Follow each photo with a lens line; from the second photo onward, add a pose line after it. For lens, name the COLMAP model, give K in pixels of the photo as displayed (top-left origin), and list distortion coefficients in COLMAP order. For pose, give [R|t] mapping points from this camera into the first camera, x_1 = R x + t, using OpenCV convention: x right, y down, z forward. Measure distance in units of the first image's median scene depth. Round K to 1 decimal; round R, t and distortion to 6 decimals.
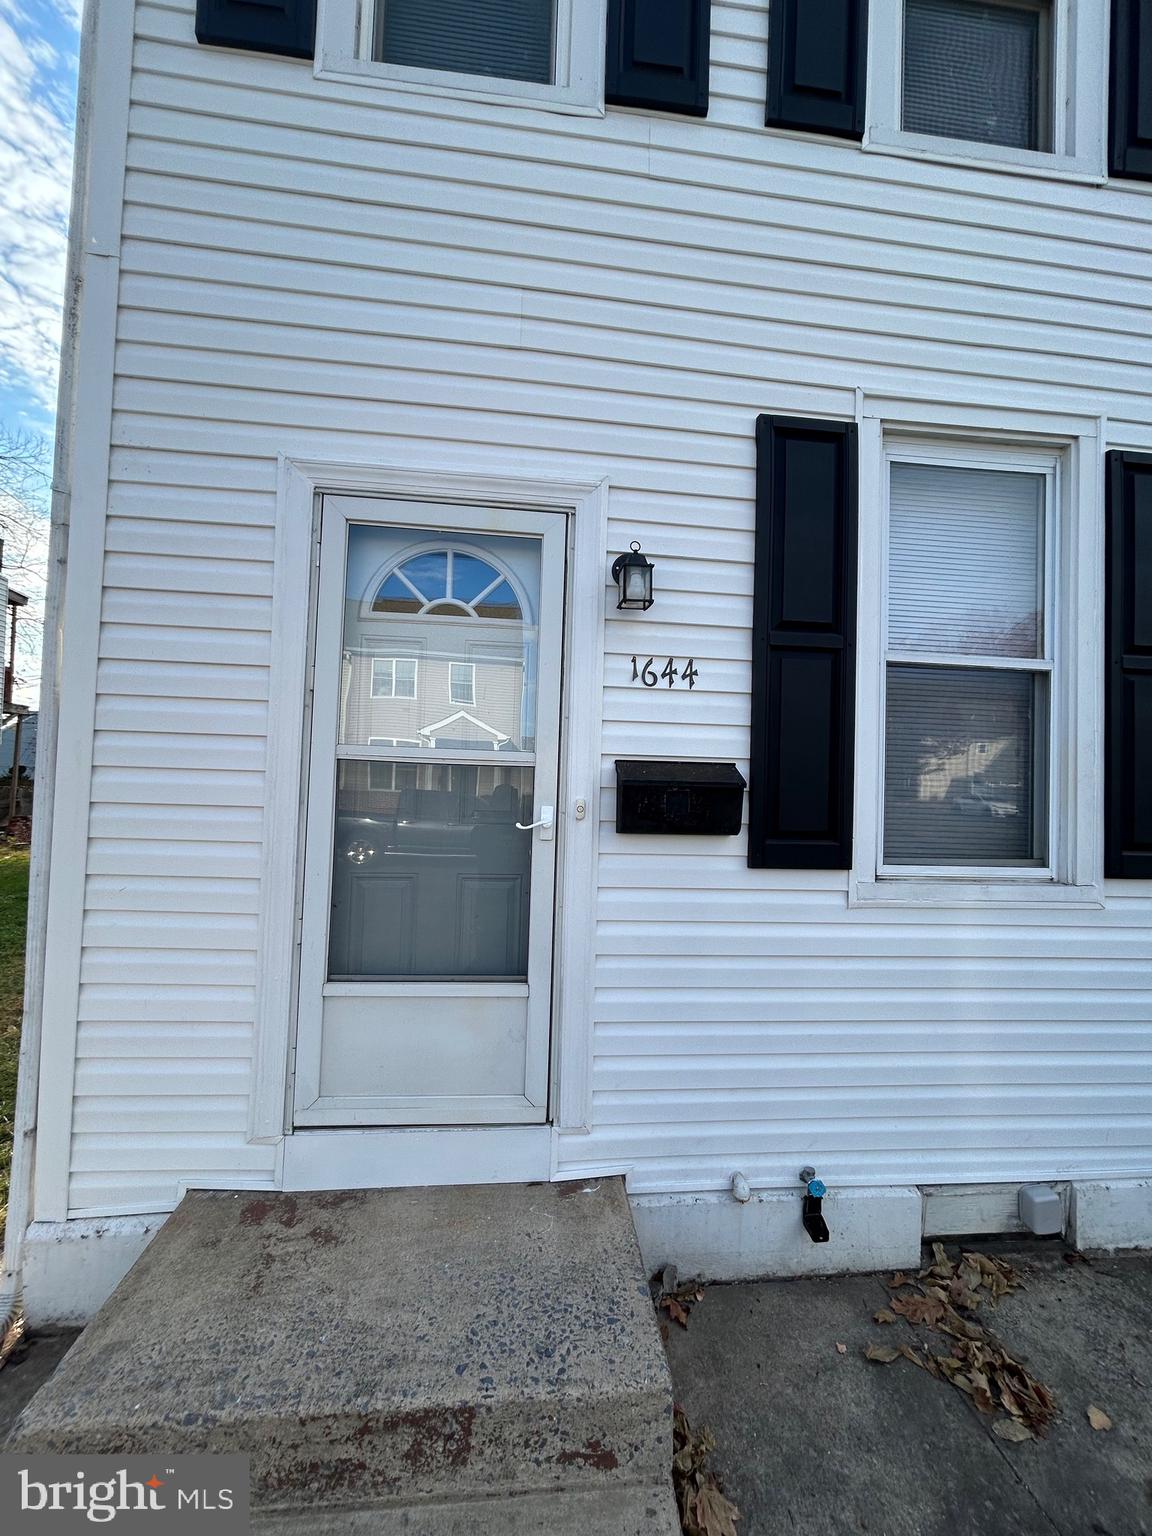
lens RADIAL K [[615.2, 0, 579.4], [0, 615.2, 773.5], [0, 0, 1]] dist [-0.002552, 0.000420]
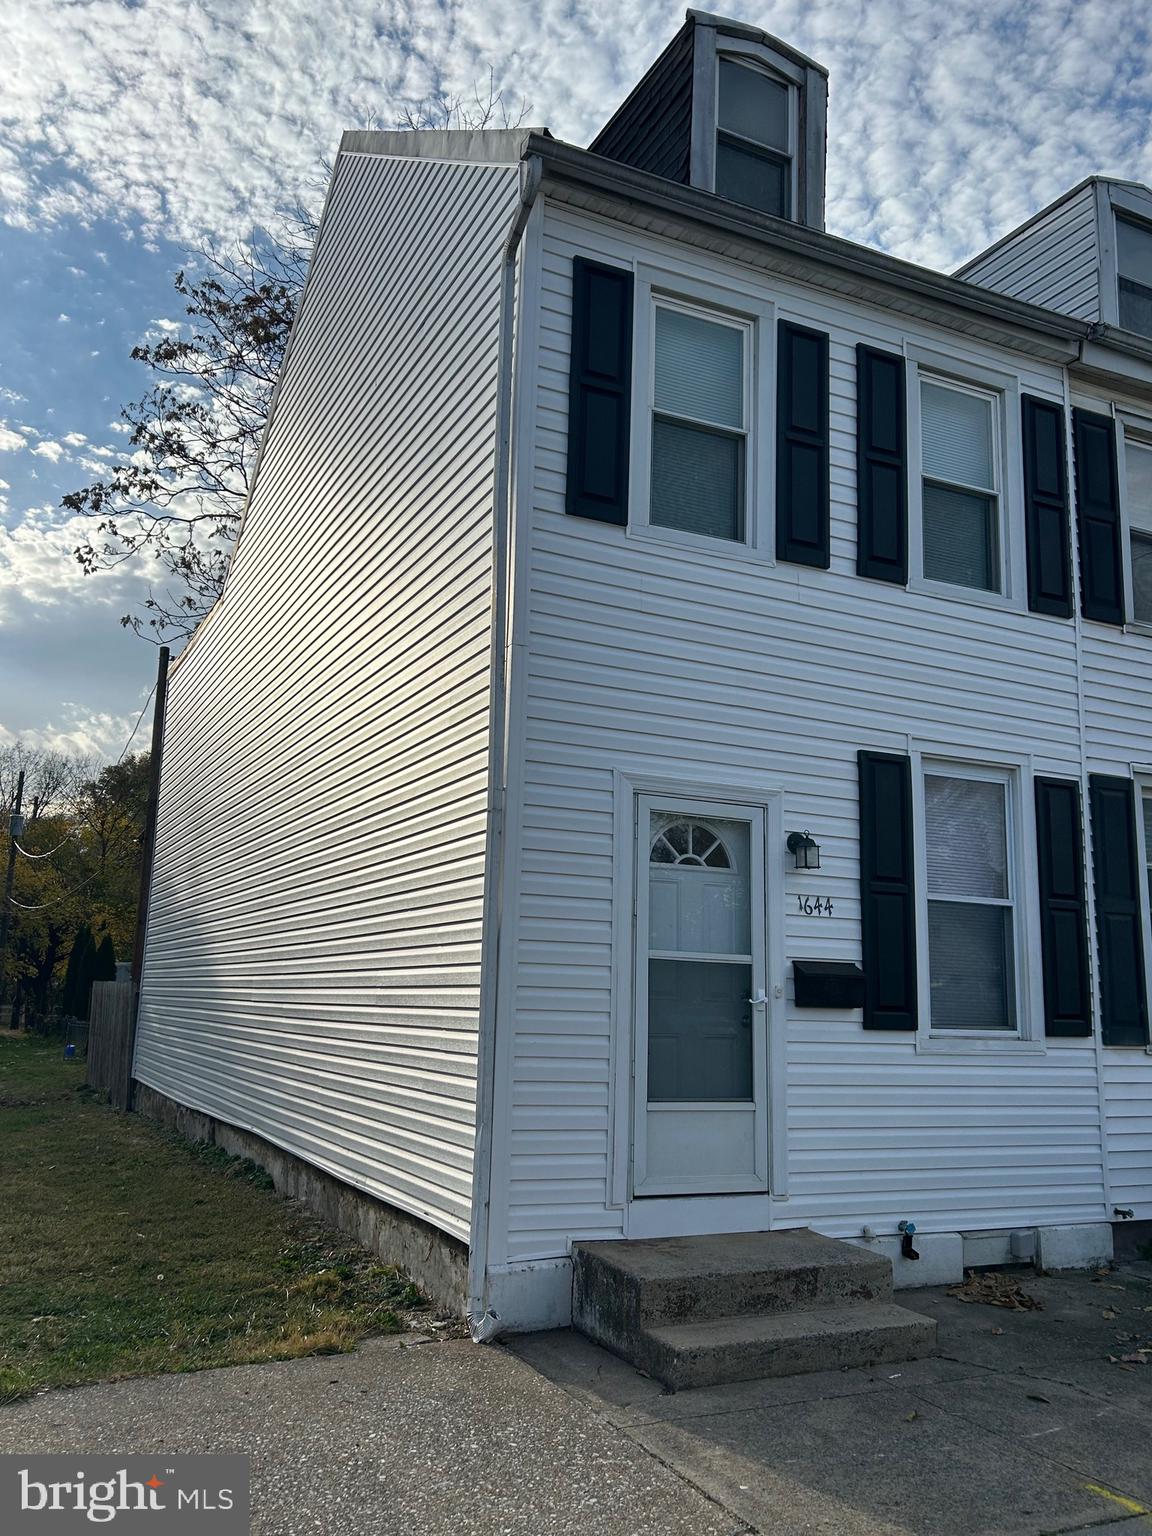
lens RADIAL K [[1258.1, 0, 566.4], [0, 1258.1, 769.0], [0, 0, 1]] dist [0.040421, -0.027849]
pose [[0.940434, 0.056871, 0.335185, -1.623035], [-0.008271, 0.989445, -0.144674, -0.036313], [-0.339875, 0.133284, 0.930978, -1.928352]]
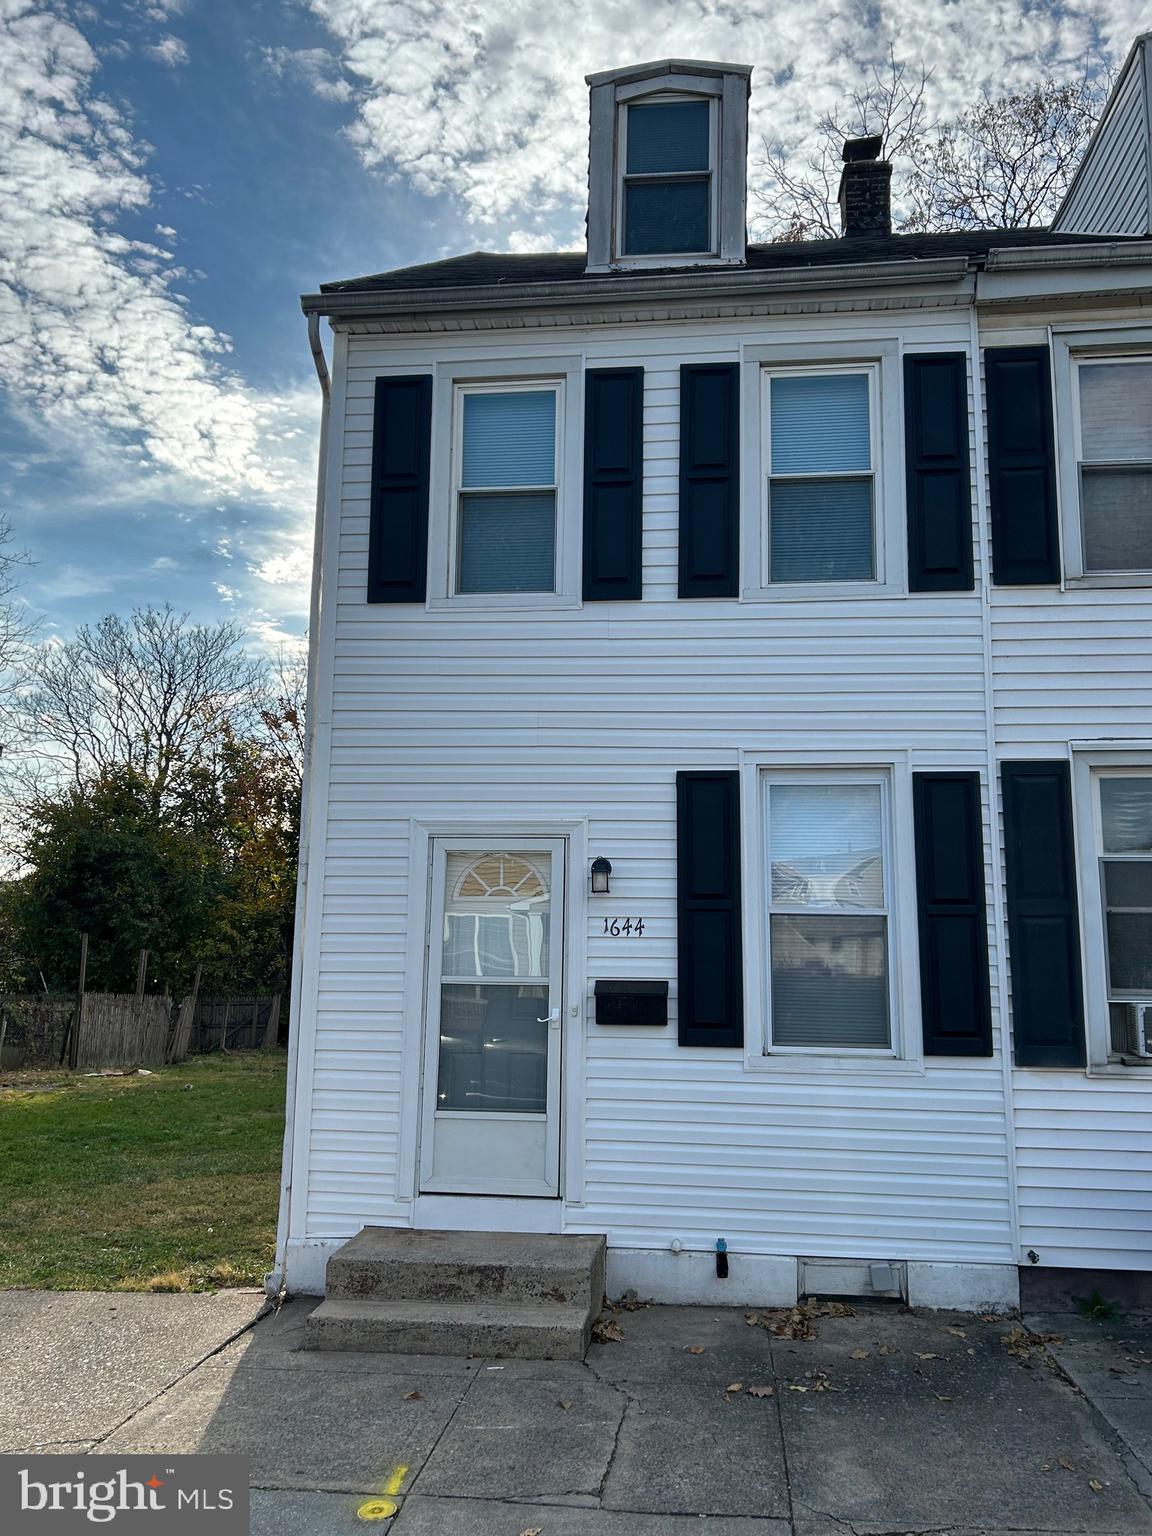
lens RADIAL K [[1258.1, 0, 568.0], [0, 1258.1, 769.6], [0, 0, 1]] dist [0.040421, -0.027849]
pose [[0.974814, -0.052841, -0.216667, 0.763905], [0.021066, 0.988998, -0.146421, -0.091404], [0.222021, 0.138169, 0.965203, -2.444160]]
